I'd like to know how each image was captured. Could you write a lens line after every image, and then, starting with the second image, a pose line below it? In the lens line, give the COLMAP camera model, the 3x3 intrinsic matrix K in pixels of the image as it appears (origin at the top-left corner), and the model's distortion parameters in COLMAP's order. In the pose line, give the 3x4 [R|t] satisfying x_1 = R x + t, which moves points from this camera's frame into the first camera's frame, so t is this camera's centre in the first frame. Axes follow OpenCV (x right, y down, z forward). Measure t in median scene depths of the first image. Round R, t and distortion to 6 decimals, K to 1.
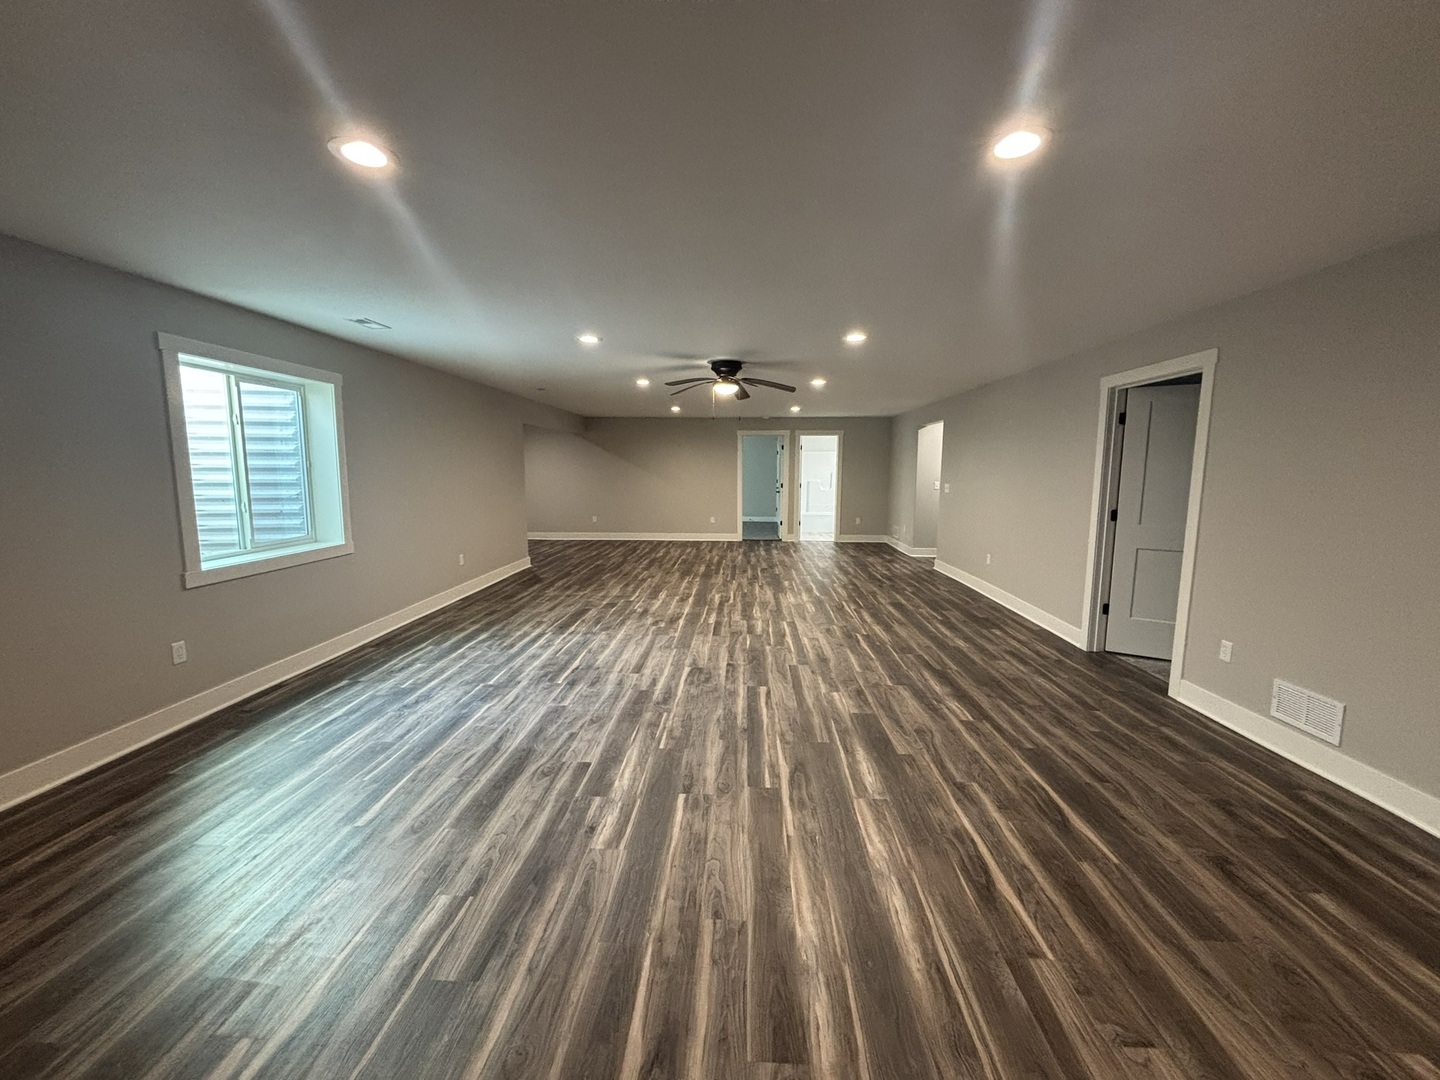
lens RADIAL K [[574.8, 0, 720.0], [0, 574.8, 540.0], [0, 0, 1]] dist [-0.001660, -0.000167]
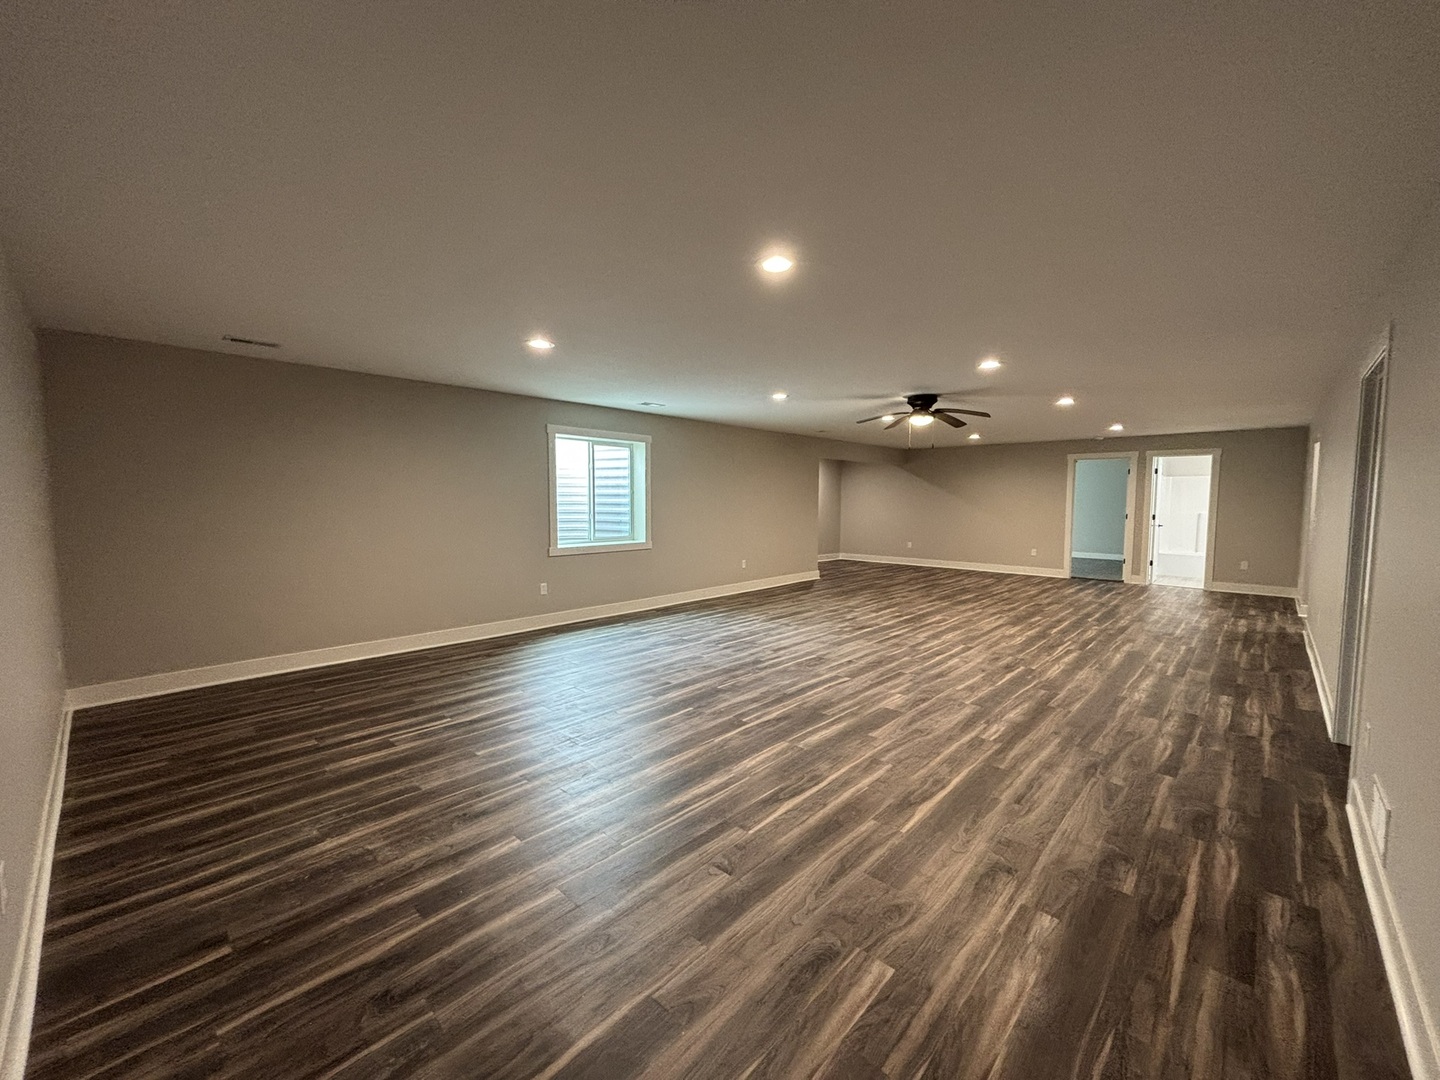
lens RADIAL K [[576.2, 0, 720.0], [0, 576.2, 540.0], [0, 0, 1]] dist [0.000507, 0.000296]
pose [[0.756162, 0.046086, -0.652760, 0.600542], [-0.082617, 0.996259, -0.025366, 0.027199], [0.649148, 0.073110, 0.757140, -0.068974]]
